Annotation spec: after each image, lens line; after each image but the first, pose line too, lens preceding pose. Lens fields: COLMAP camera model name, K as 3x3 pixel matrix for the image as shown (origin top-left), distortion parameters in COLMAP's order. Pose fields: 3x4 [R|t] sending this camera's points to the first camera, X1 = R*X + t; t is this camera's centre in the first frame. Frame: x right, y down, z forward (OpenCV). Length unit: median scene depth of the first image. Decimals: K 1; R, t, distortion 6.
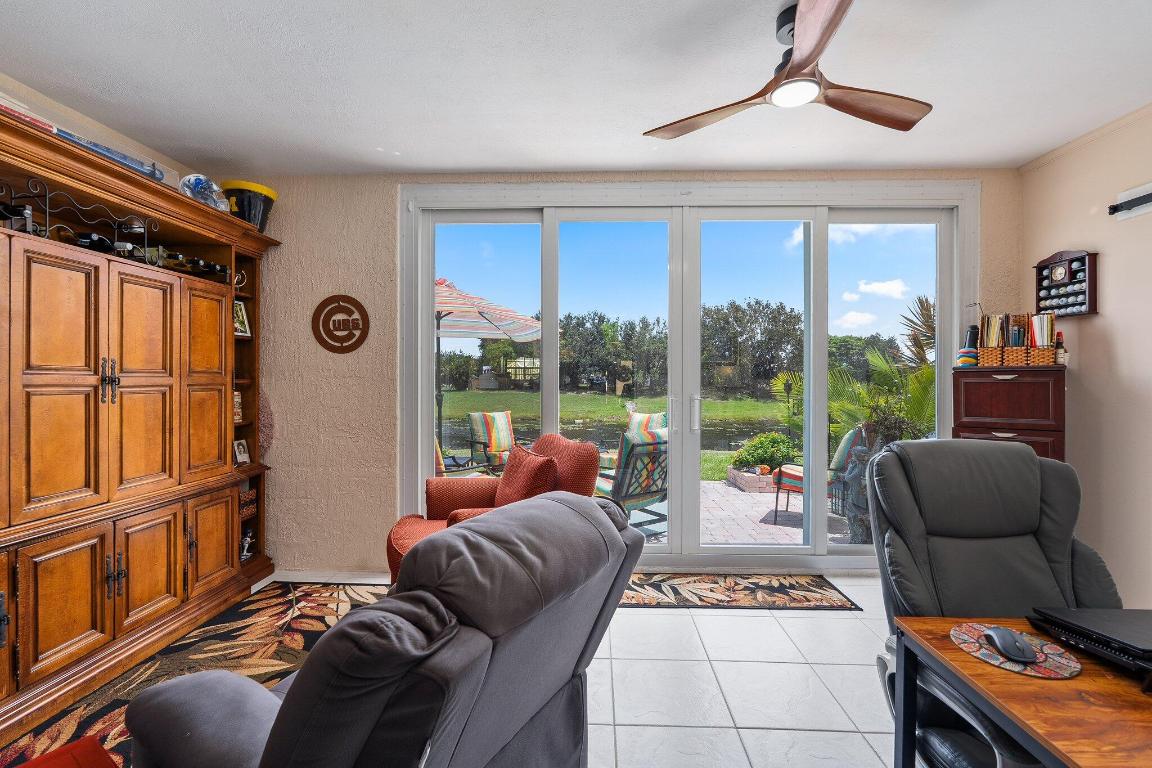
lens RADIAL K [[506.3, 0, 578.0], [0, 506.3, 378.0], [0, 0, 1]] dist [-0.001012, 0.000100]
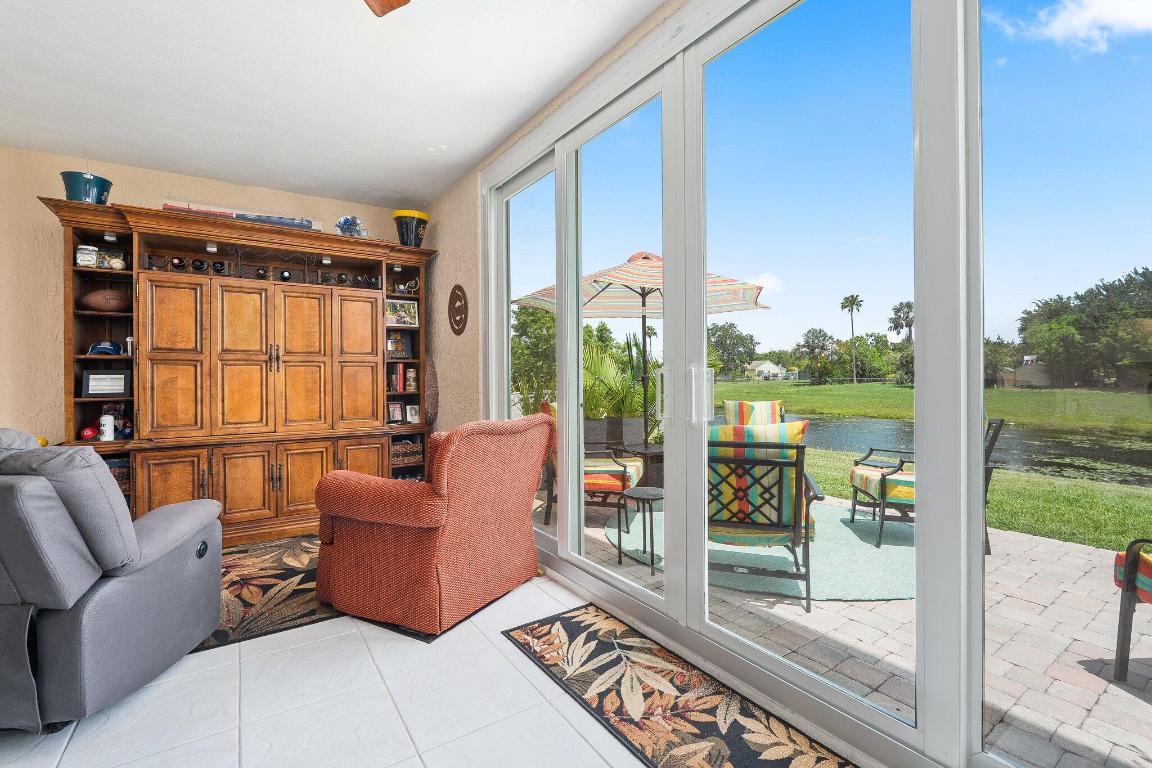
lens RADIAL K [[506.3, 0, 578.0], [0, 506.3, 378.0], [0, 0, 1]] dist [-0.001012, 0.000100]
pose [[0.582892, -0.004056, -0.812539, 0.688314], [0.008976, 0.999959, 0.001448, 0.053668], [0.812500, -0.008137, 0.582905, 0.593168]]
